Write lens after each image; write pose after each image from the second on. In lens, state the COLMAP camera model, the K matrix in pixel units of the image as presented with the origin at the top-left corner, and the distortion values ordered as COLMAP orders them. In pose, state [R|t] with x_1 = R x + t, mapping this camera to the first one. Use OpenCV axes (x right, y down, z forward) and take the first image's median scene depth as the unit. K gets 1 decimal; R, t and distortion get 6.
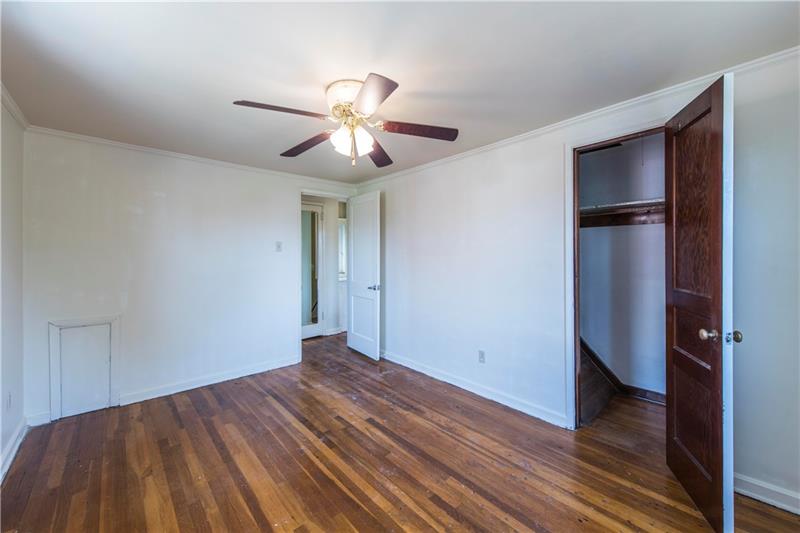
lens RADIAL K [[315.9, 0, 399.5], [0, 315.9, 262.5], [0, 0, 1]] dist [0.000367, -0.000095]
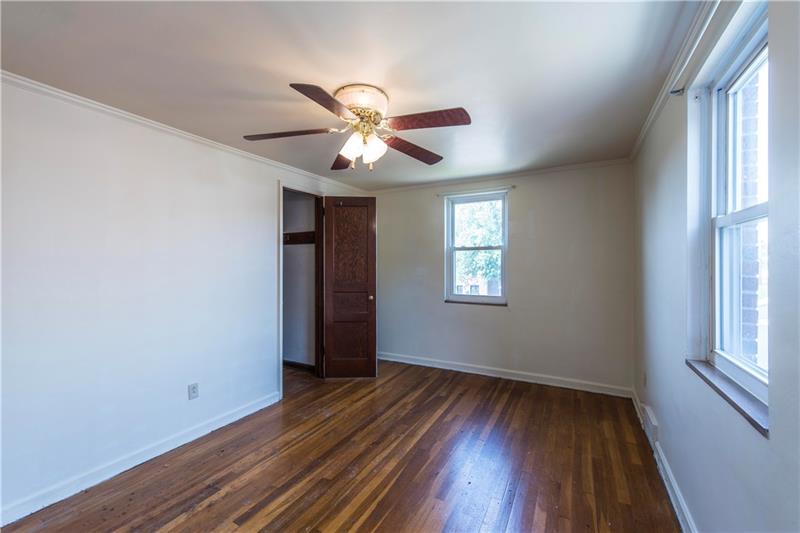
lens RADIAL K [[340.3, 0, 400.0], [0, 340.3, 266.5], [0, 0, 1]] dist [0.000414, 0.000034]
pose [[-0.342923, -0.002975, 0.939359, -0.994647], [0.033946, 0.999303, 0.015557, -0.023551], [-0.938750, 0.037222, -0.342583, 1.058606]]
